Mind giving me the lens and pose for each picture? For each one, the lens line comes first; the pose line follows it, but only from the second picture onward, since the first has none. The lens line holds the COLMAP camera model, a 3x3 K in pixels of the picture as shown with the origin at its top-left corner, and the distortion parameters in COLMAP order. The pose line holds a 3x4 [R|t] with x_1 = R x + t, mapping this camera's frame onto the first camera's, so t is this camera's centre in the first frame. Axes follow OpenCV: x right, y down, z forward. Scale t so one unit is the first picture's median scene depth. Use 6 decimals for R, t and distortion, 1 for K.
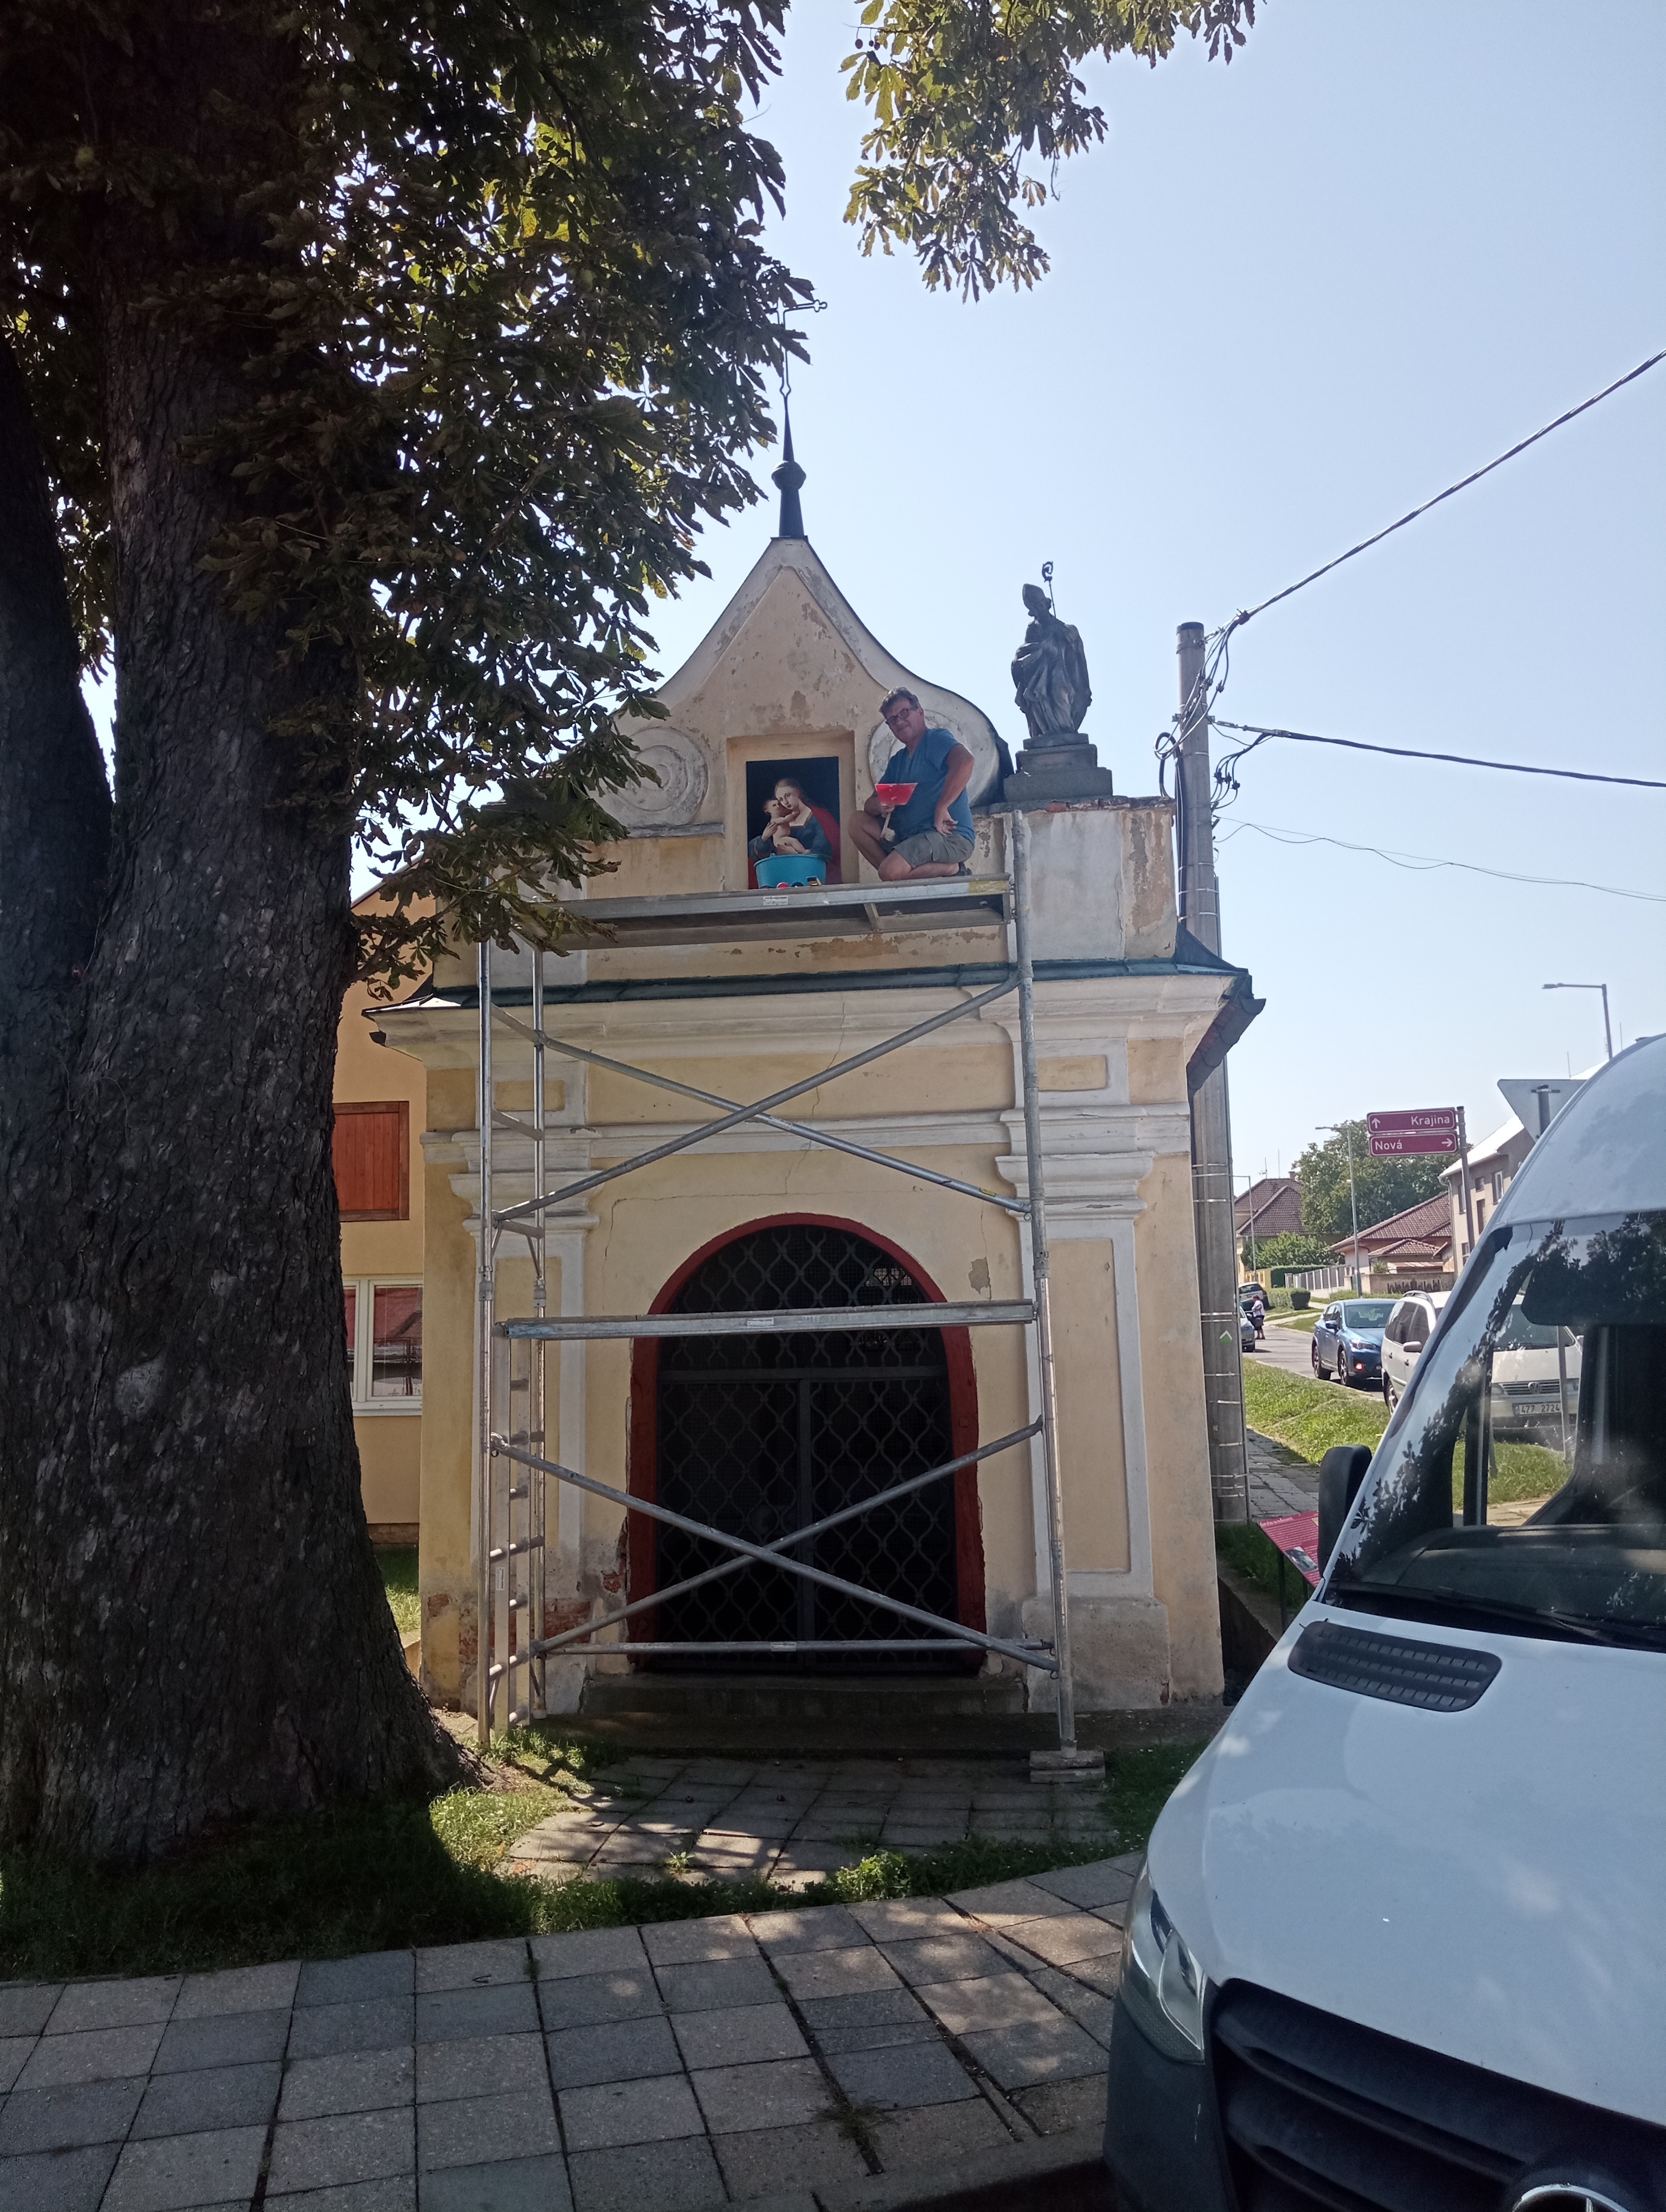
lens RADIAL K [[1876.3, 0, 832.6], [0, 1876.3, 1103.8], [0, 0, 1]] dist [0.000649, -0.006928]
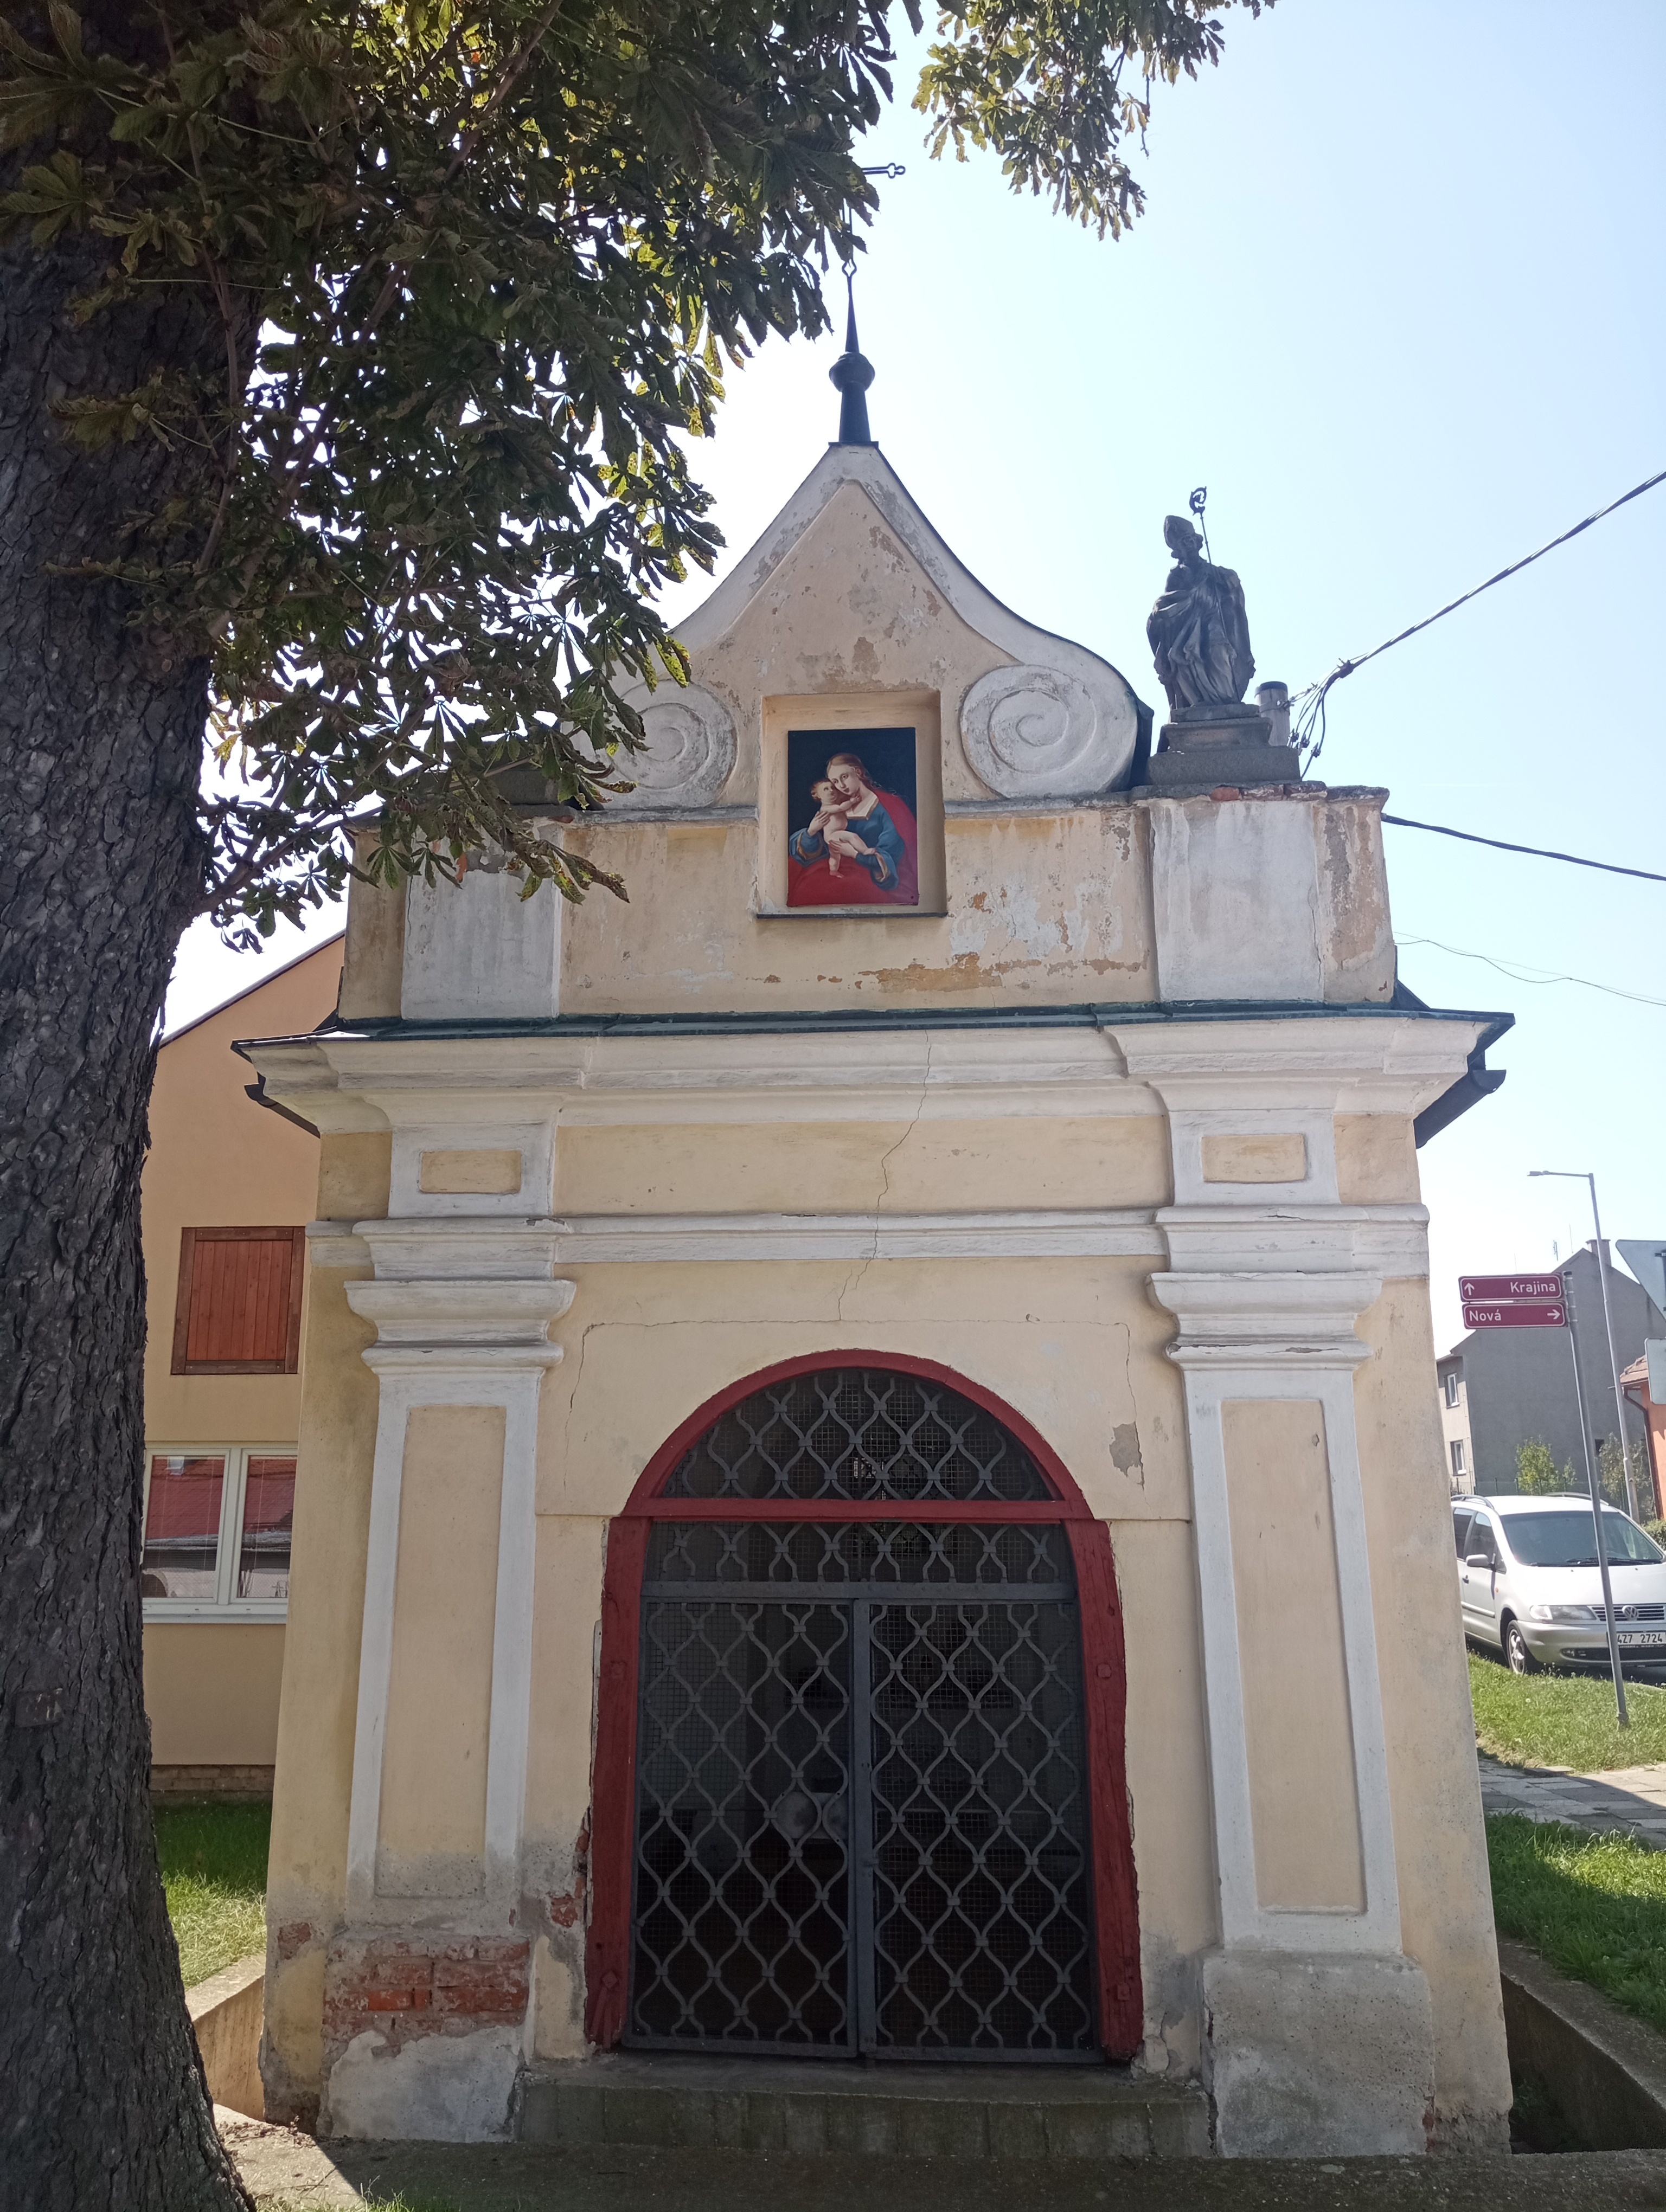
lens RADIAL K [[1876.3, 0, 829.4], [0, 1876.3, 1108.5], [0, 0, 1]] dist [0.000649, -0.006928]
pose [[0.998710, 0.031437, 0.039879, -0.057798], [-0.027341, 0.994673, -0.099392, 0.038202], [-0.042791, 0.098174, 0.994249, 0.307016]]
